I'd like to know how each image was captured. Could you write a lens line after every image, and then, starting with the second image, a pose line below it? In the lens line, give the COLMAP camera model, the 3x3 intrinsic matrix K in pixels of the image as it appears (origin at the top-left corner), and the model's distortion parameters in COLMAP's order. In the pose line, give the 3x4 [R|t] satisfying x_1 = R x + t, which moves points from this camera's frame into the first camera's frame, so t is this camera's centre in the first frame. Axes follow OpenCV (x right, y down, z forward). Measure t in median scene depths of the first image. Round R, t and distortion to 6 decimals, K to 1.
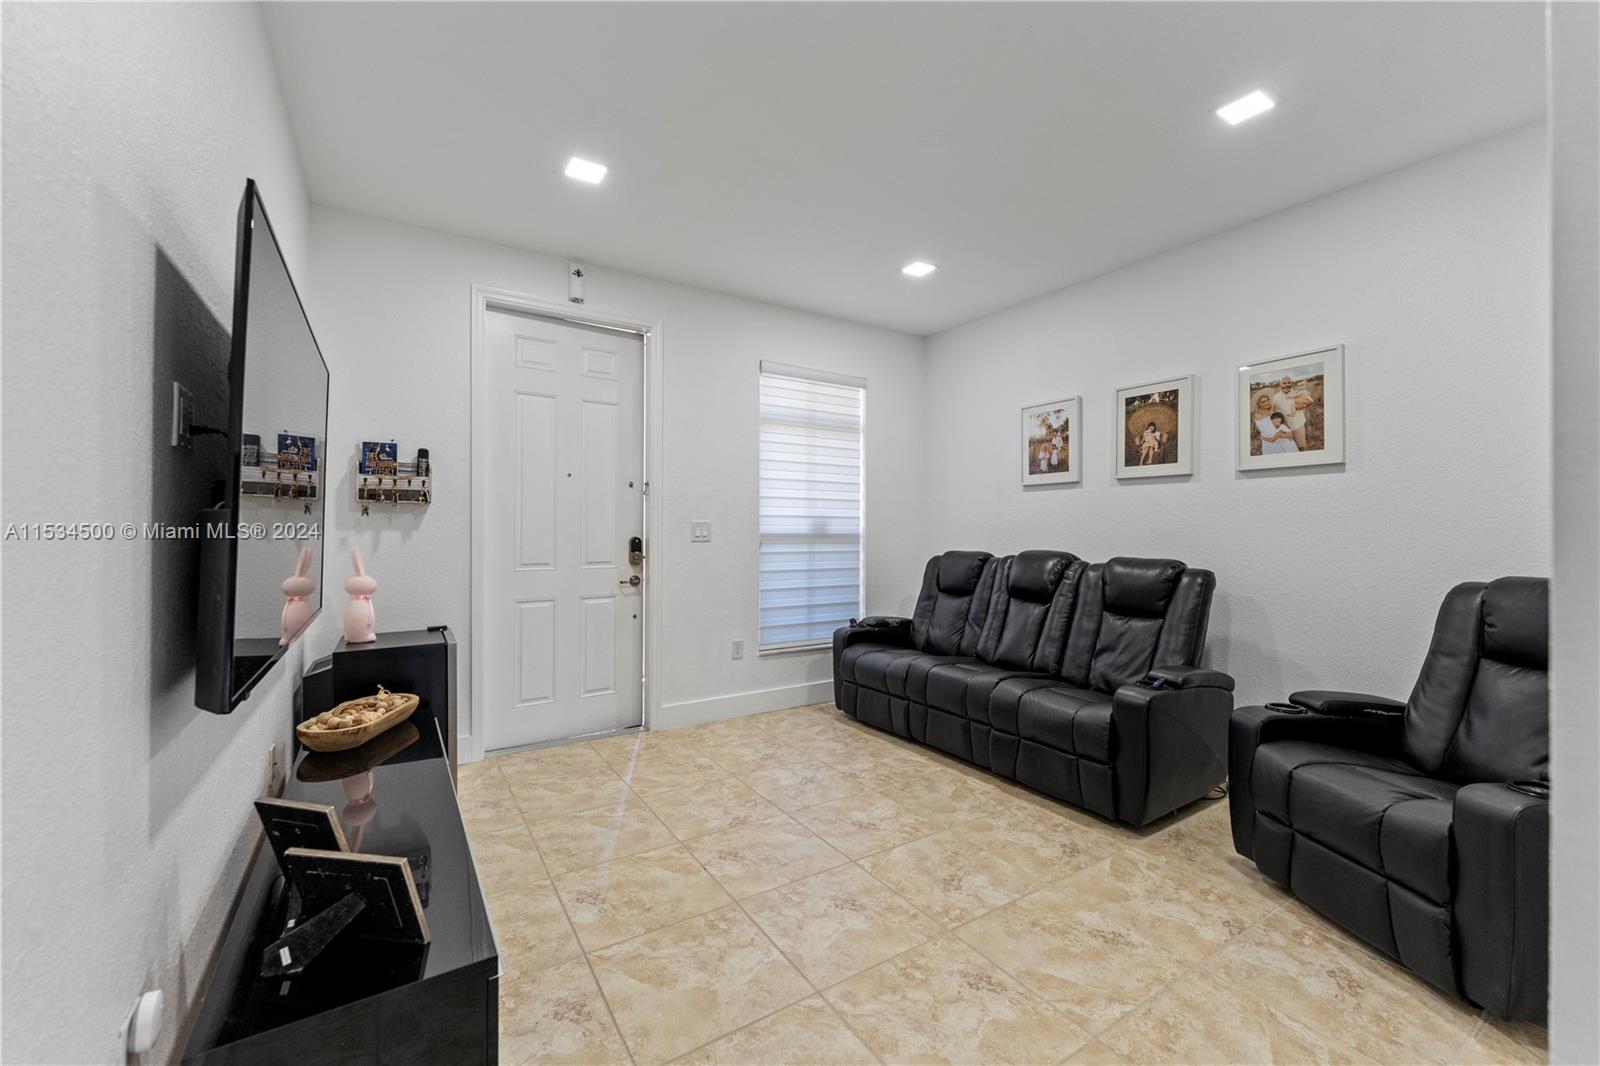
lens RADIAL K [[671.5, 0, 799.5], [0, 671.5, 544.7], [0, 0, 1]] dist [-0.000421, 0.000050]
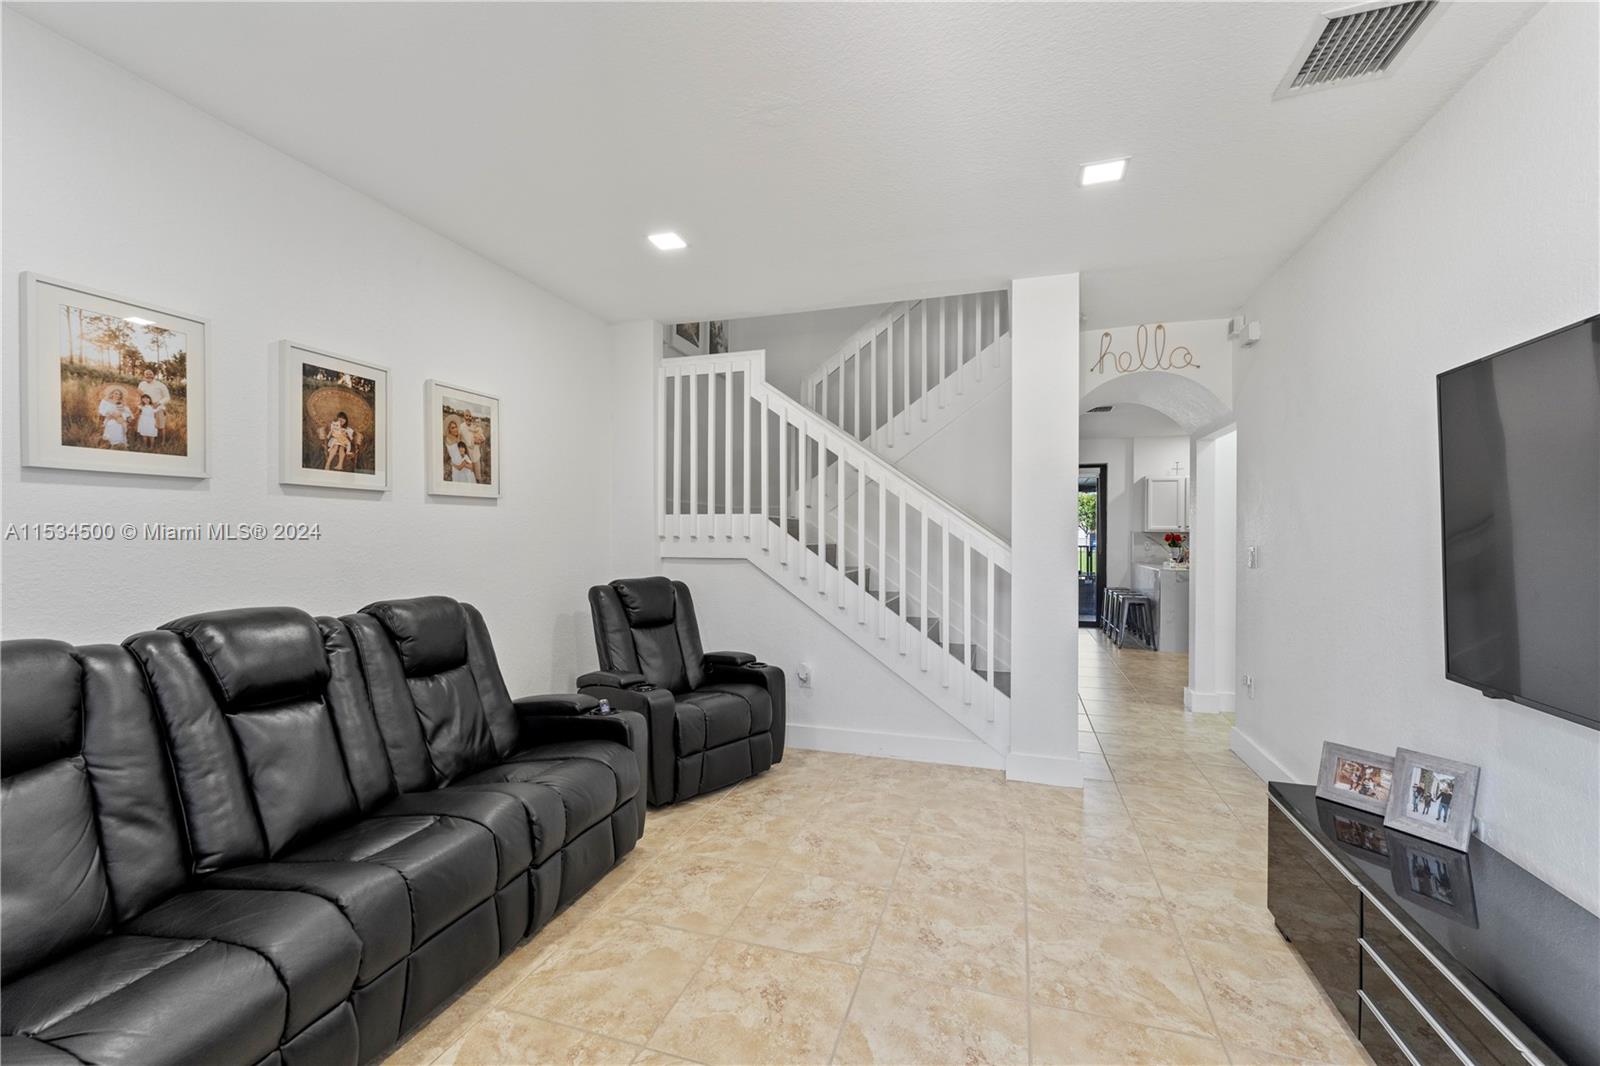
lens RADIAL K [[671.5, 0, 799.5], [0, 671.5, 544.7], [0, 0, 1]] dist [-0.000421, 0.000050]
pose [[-0.654656, -0.016981, 0.755736, -0.387571], [0.012013, 0.999388, 0.032862, -0.066484], [-0.755832, 0.030592, -0.654051, 1.253212]]
